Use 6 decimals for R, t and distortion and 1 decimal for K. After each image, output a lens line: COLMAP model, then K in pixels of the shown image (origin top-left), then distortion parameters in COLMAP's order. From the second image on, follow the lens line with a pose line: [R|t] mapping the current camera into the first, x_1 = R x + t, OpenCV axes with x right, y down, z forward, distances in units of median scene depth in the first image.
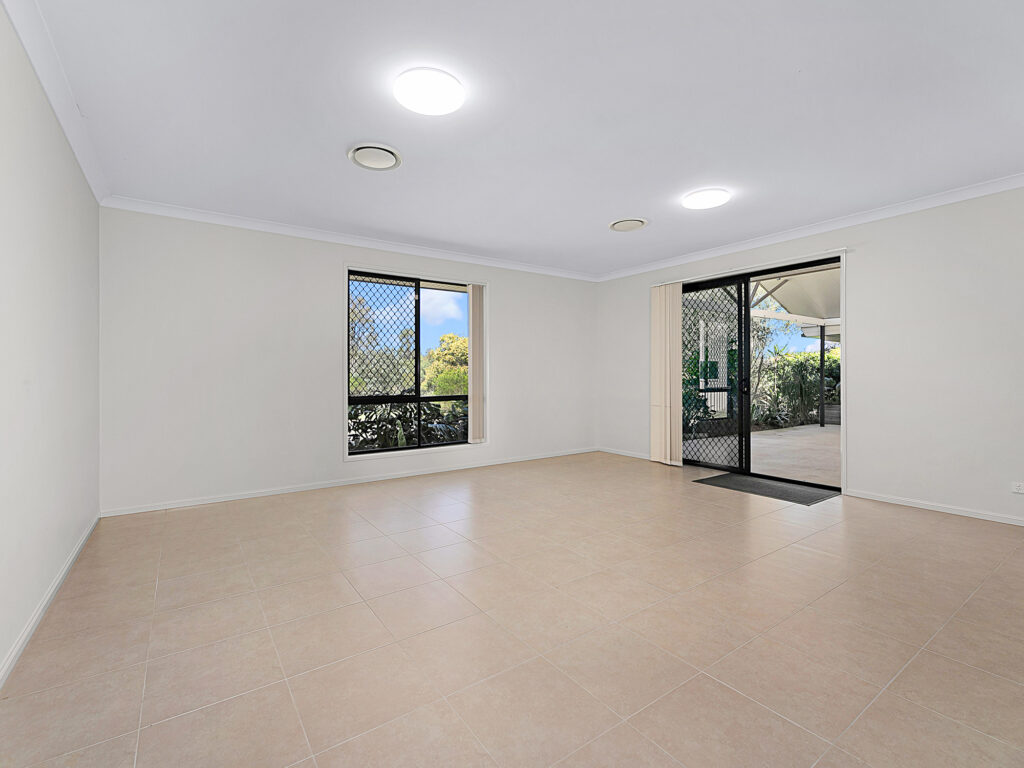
lens RADIAL K [[465.5, 0, 507.0], [0, 465.5, 379.9], [0, 0, 1]] dist [0.000520, 0.000649]
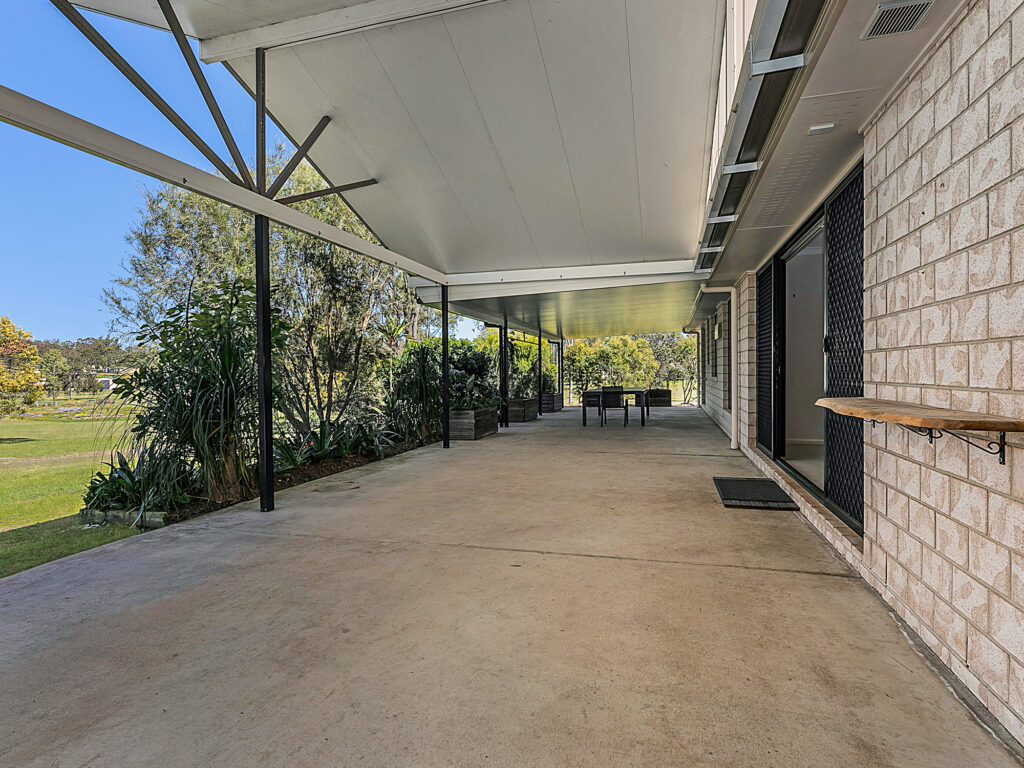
lens RADIAL K [[480.3, 0, 513.2], [0, 480.3, 380.1], [0, 0, 1]] dist [0.011165, -0.000573]
pose [[0.787348, -0.011660, 0.616399, 0.354649], [0.014675, 0.999892, 0.000169, 0.011603], [-0.616334, 0.008912, 0.787434, 0.443017]]
